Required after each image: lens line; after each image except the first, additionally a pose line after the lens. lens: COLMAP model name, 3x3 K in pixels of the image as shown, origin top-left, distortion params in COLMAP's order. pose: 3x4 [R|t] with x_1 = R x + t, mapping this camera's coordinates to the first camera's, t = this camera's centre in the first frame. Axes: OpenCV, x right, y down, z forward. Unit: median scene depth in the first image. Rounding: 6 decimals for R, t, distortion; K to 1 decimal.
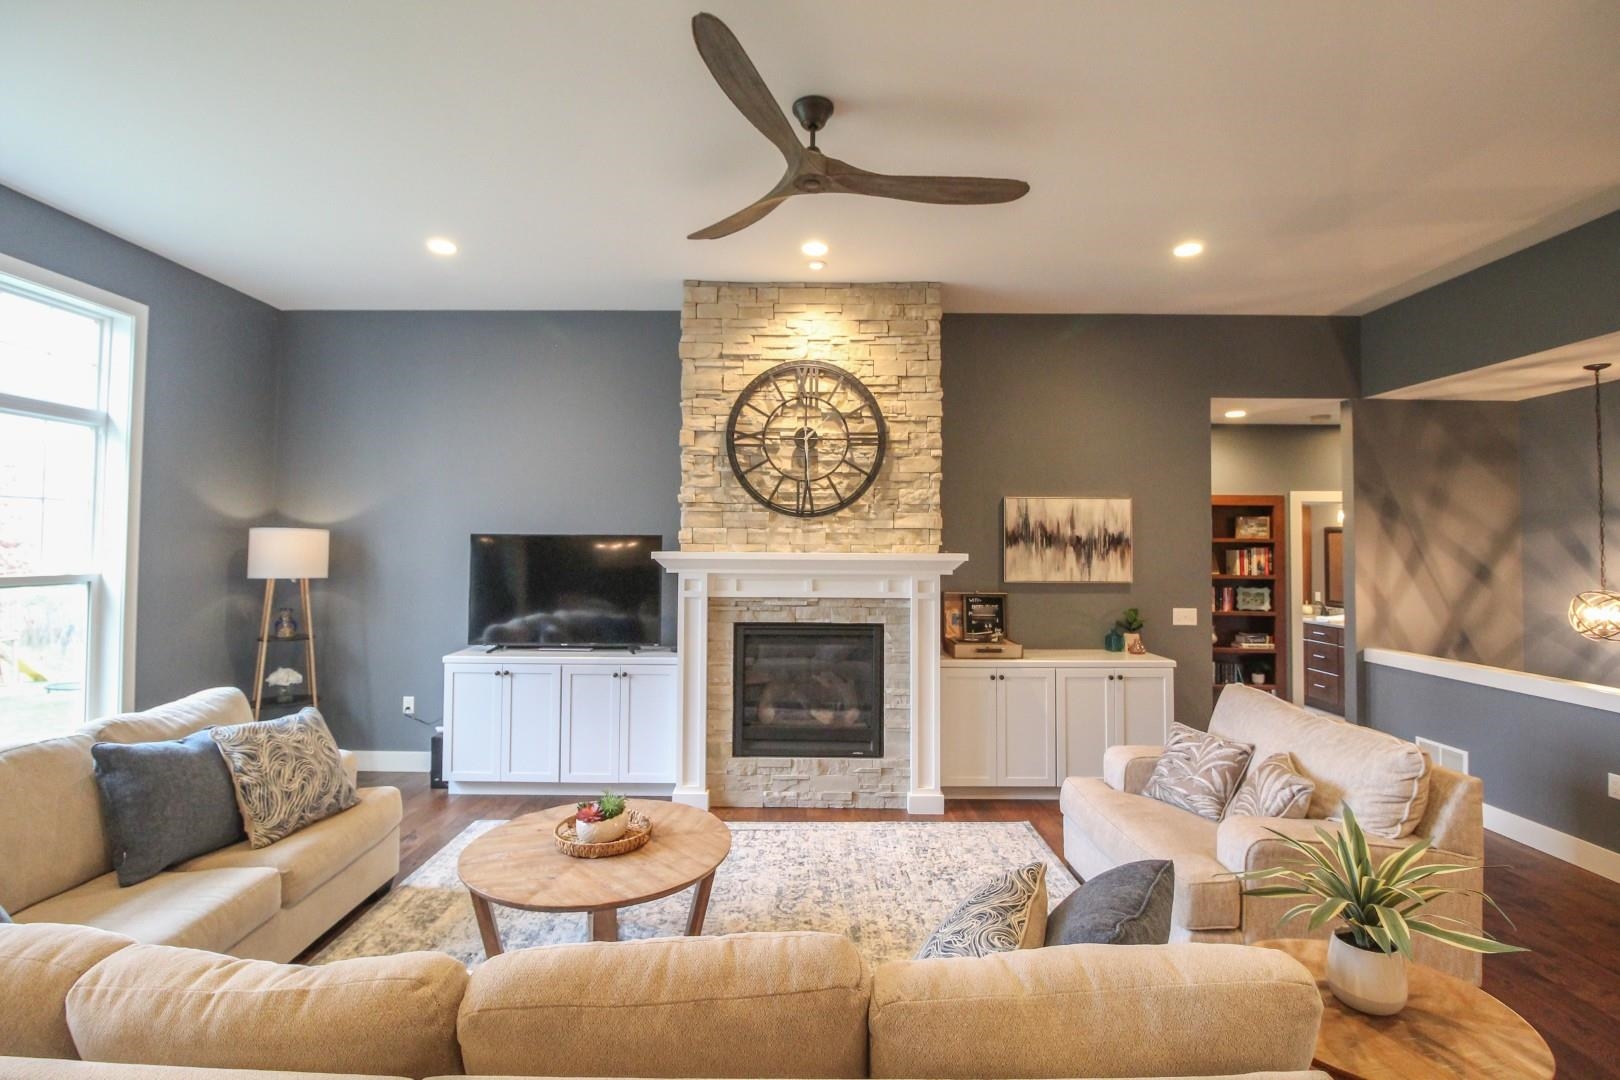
lens RADIAL K [[769.2, 0, 817.7], [0, 769.2, 519.4], [0, 0, 1]] dist [-0.005417, 0.000411]
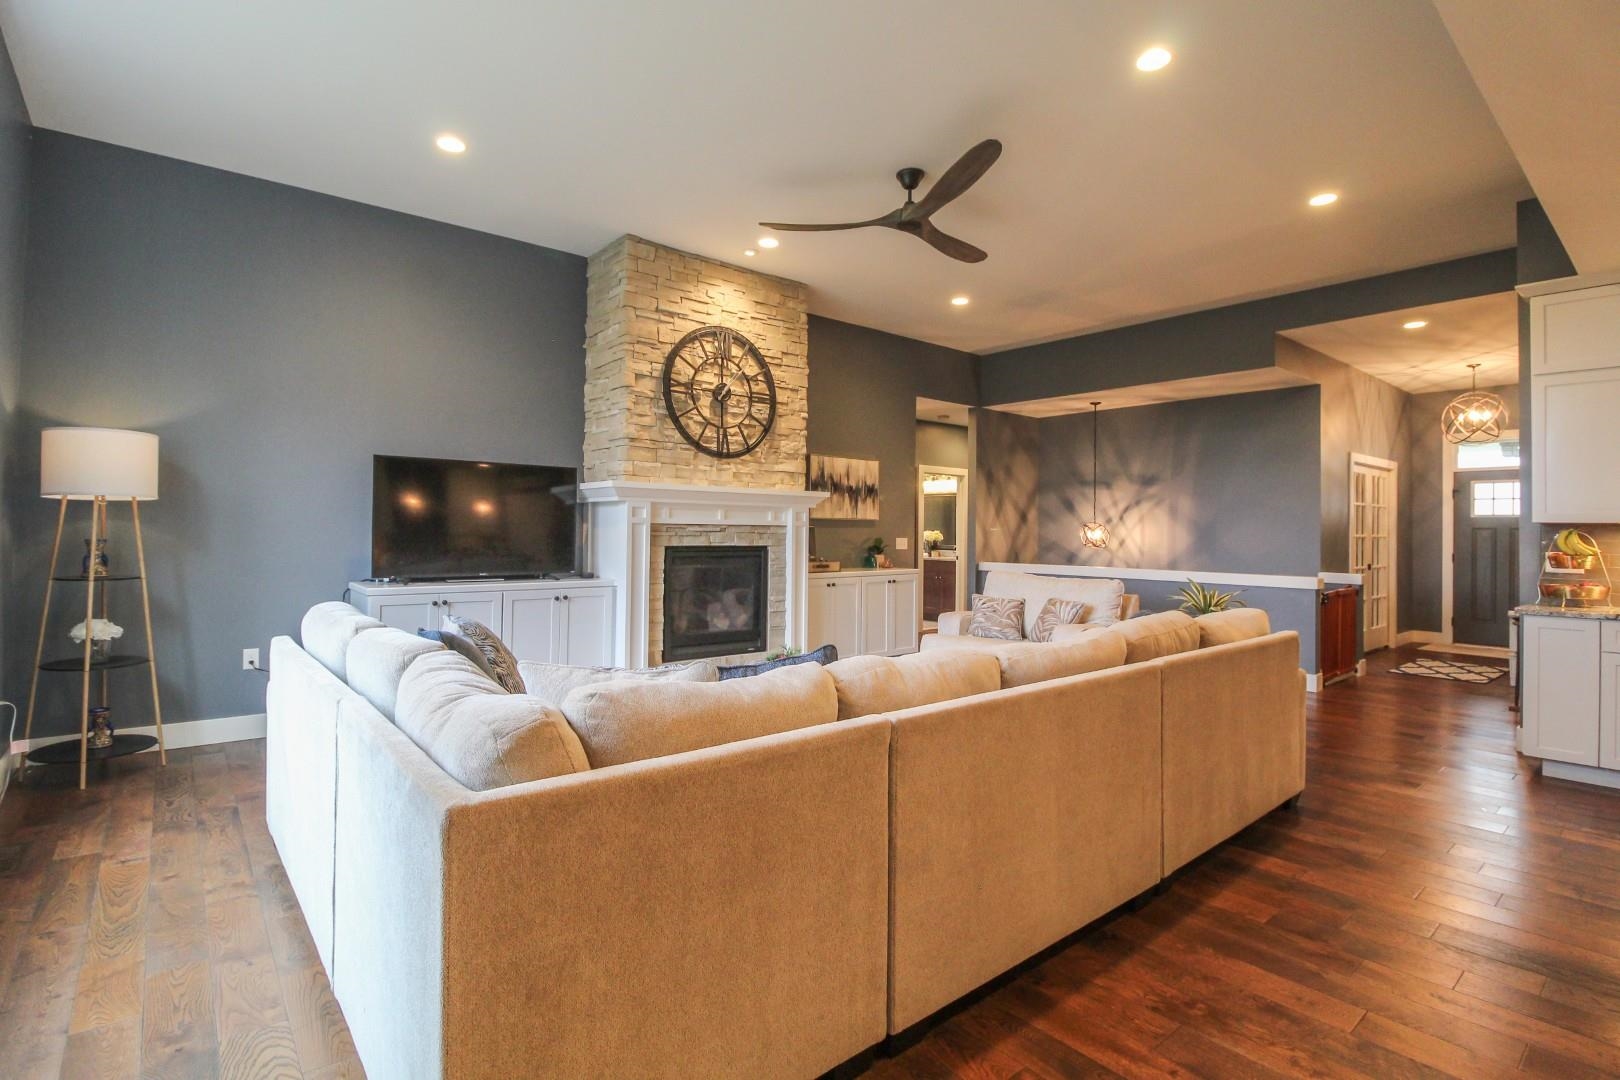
lens RADIAL K [[769.2, 0, 817.7], [0, 769.2, 519.4], [0, 0, 1]] dist [-0.005417, 0.000411]
pose [[0.763242, 0.011940, 0.646002, -0.671949], [-0.028825, 0.999463, 0.015583, 0.069764], [-0.645469, -0.030514, 0.763177, -0.019509]]
